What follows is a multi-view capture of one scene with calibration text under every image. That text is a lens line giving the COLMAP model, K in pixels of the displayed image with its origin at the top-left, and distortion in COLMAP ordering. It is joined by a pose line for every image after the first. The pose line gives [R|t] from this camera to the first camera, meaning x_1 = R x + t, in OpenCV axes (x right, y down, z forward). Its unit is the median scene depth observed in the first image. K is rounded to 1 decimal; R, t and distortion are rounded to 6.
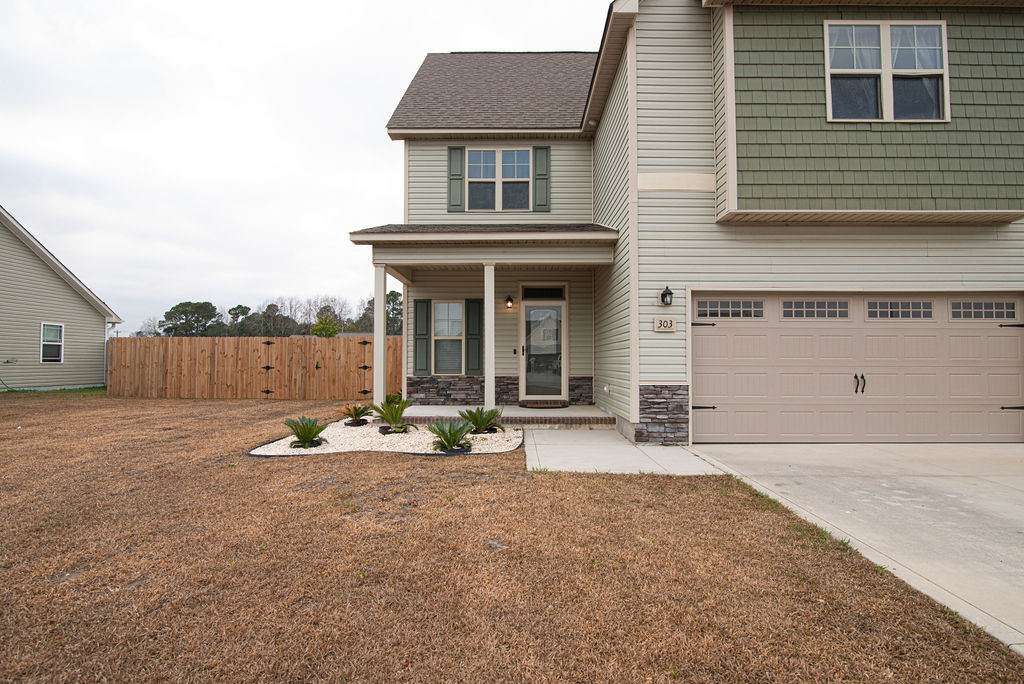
lens RADIAL K [[484.8, 0, 512.0], [0, 484.8, 342.0], [0, 0, 1]] dist [-0.014546, -0.000191]
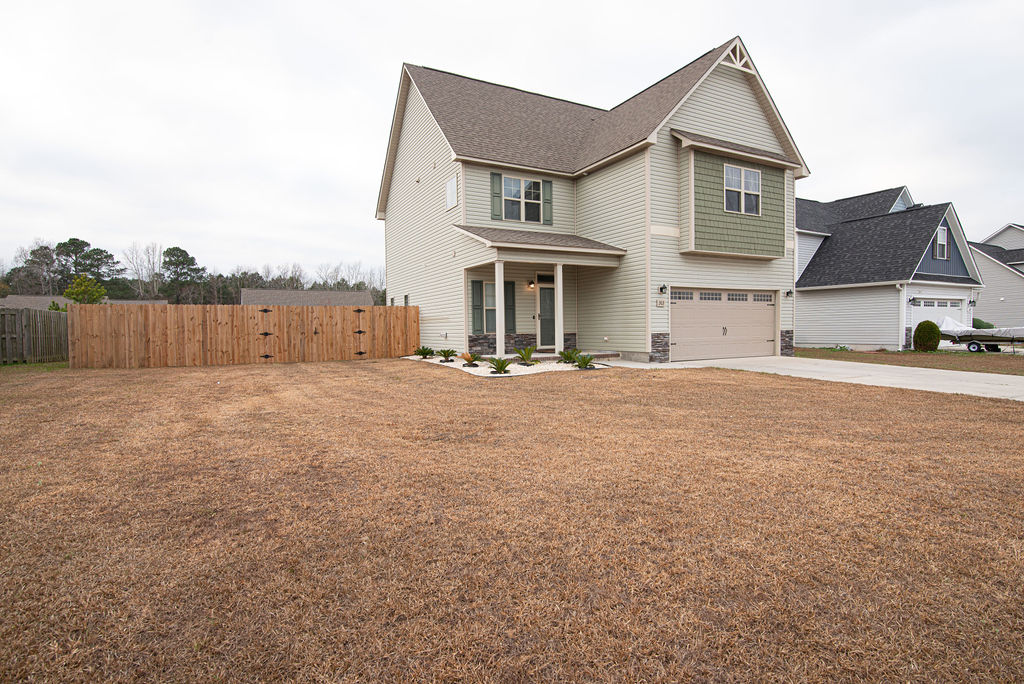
lens RADIAL K [[535.2, 0, 512.0], [0, 535.2, 342.0], [0, 0, 1]] dist [-0.015976, 0.000098]
pose [[0.870816, -0.026123, 0.490915, -0.865633], [-0.004260, 0.998149, 0.060671, -0.004347], [-0.491591, -0.054925, 0.869092, -0.416772]]
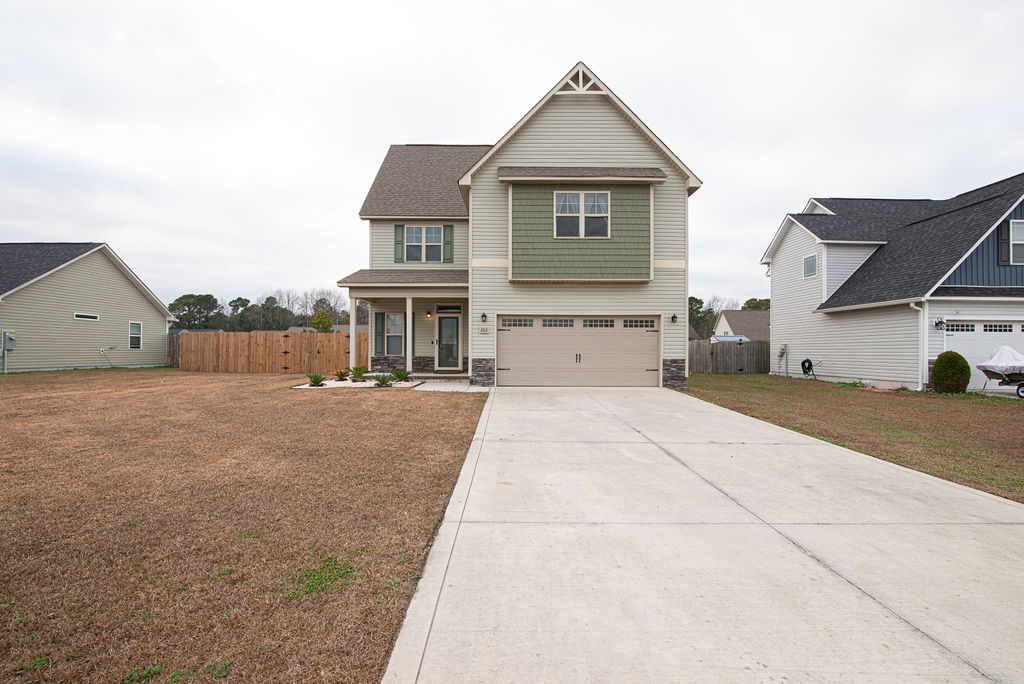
lens RADIAL K [[477.7, 0, 512.0], [0, 477.7, 342.0], [0, 0, 1]] dist [-0.013922, -0.000060]
pose [[0.999908, 0.003577, 0.013093, 0.270975], [-0.003827, 0.999809, 0.019154, -0.016273], [-0.013022, -0.019202, 0.999731, -0.734819]]
